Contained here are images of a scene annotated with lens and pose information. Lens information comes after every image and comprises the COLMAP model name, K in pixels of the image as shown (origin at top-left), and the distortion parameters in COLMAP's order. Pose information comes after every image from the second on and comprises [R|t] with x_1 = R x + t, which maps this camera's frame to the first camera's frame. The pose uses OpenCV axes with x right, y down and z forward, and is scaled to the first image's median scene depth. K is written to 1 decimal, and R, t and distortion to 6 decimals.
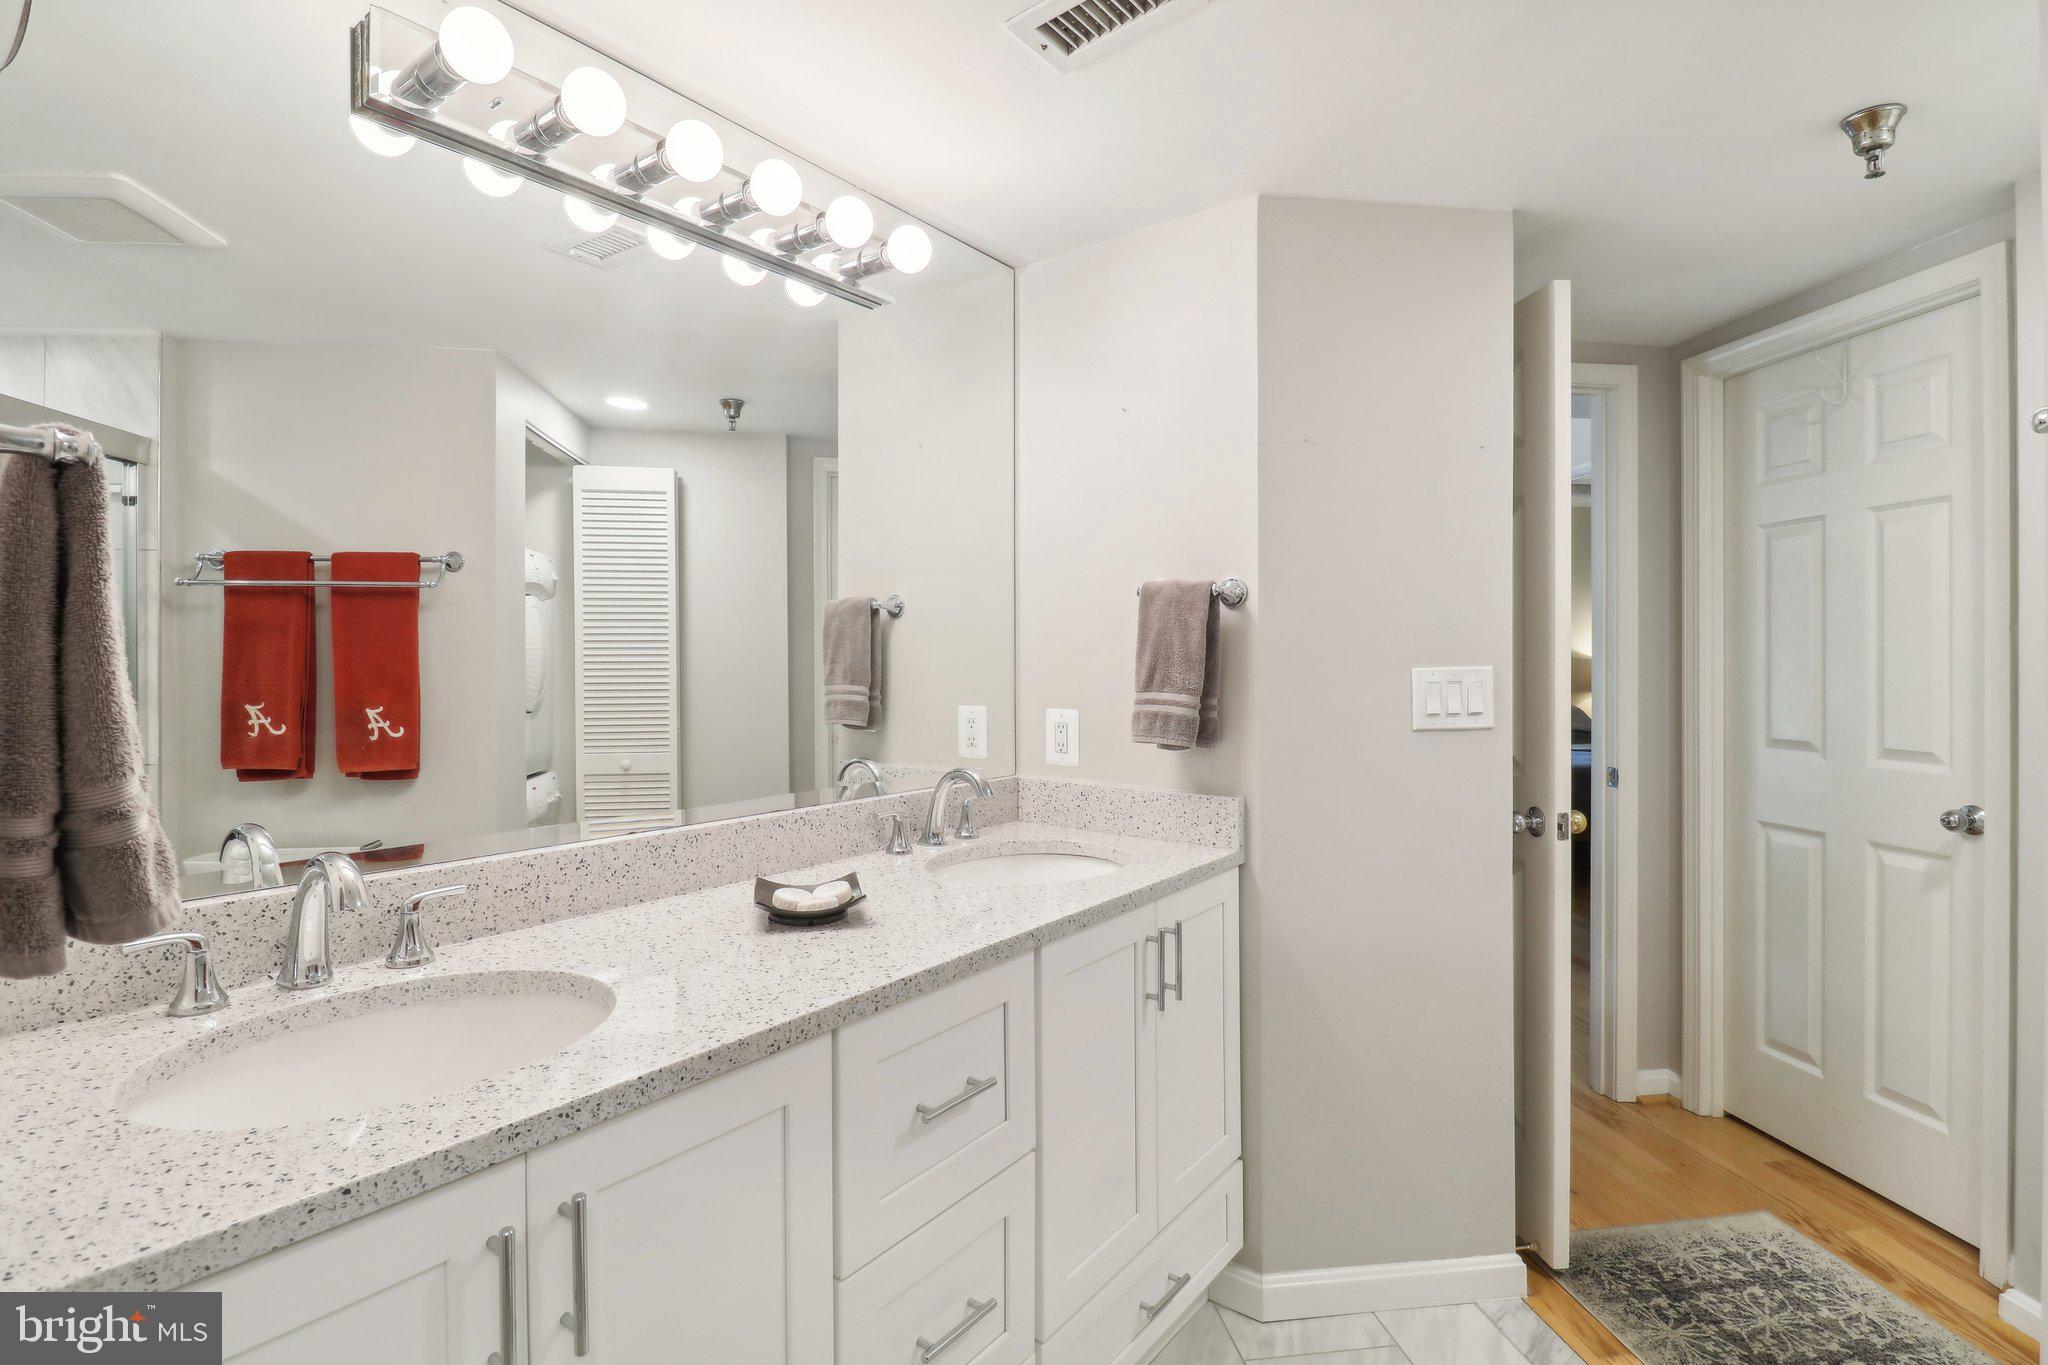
lens RADIAL K [[971.8, 0, 1010.1], [0, 971.8, 658.3], [0, 0, 1]] dist [-0.020432, 0.000056]
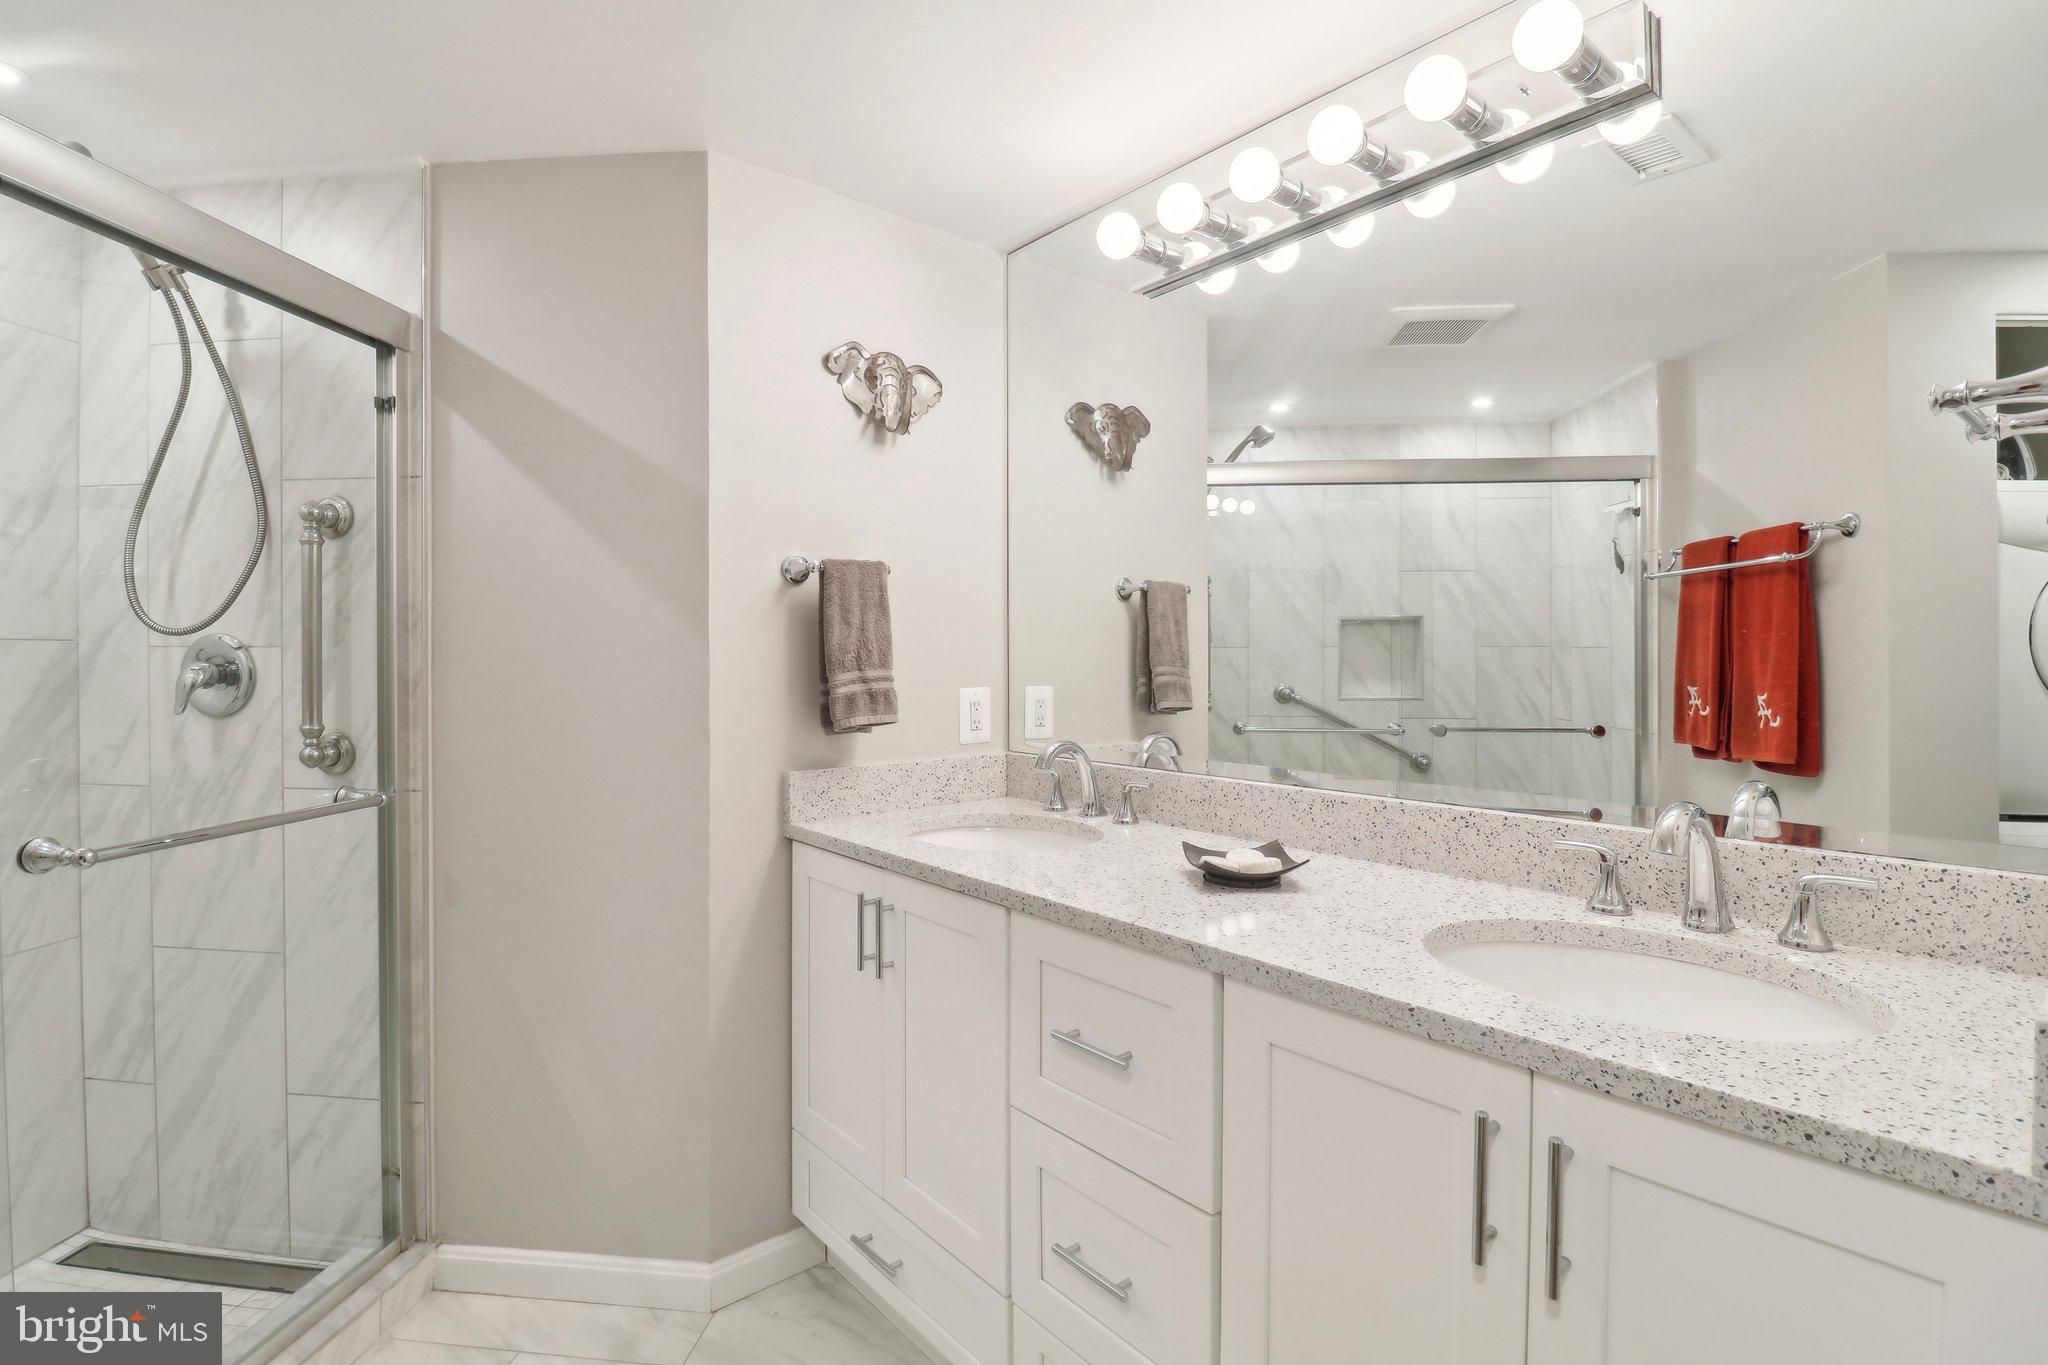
lens RADIAL K [[971.8, 0, 1010.1], [0, 971.8, 658.3], [0, 0, 1]] dist [-0.020432, 0.000056]
pose [[-0.219524, 0.003313, -0.975602, 0.421720], [-0.002710, 0.999988, 0.004005, 0.015306], [0.975603, 0.003523, -0.219512, 0.494773]]
